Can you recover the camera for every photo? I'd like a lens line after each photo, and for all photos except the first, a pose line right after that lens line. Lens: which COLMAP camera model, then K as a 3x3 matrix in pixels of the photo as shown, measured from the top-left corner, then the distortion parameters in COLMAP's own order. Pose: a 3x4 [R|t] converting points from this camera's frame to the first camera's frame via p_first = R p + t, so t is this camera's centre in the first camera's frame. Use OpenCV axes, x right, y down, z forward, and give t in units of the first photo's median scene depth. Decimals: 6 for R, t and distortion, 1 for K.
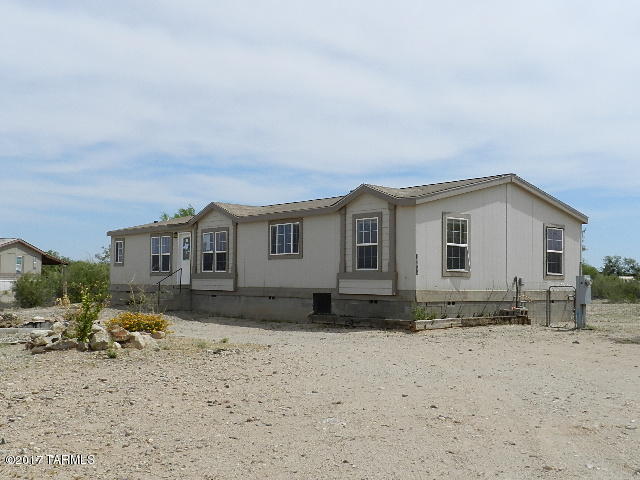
lens RADIAL K [[726.3, 0, 321.8], [0, 726.3, 239.3], [0, 0, 1]] dist [0.028996, 0.000000]
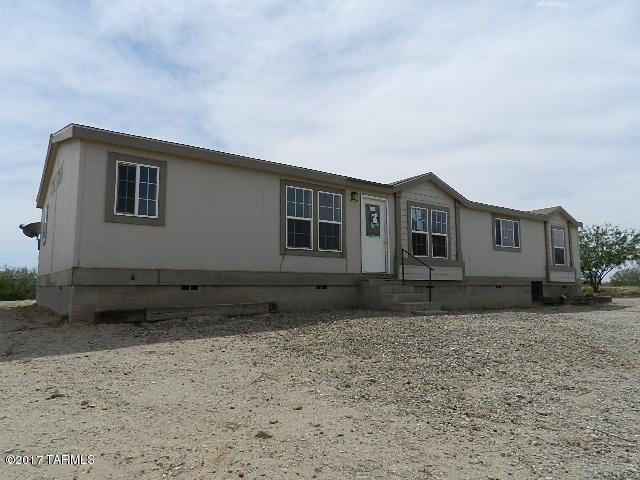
lens RADIAL K [[435.4, 0, 319.4], [0, 435.4, 240.1], [0, 0, 1]] dist [0.030883, -0.012927]
pose [[0.050004, 0.098830, 0.993847, -0.723597], [-0.053548, 0.993926, -0.096143, 0.089136], [-0.997313, -0.048411, 0.054992, 1.241800]]
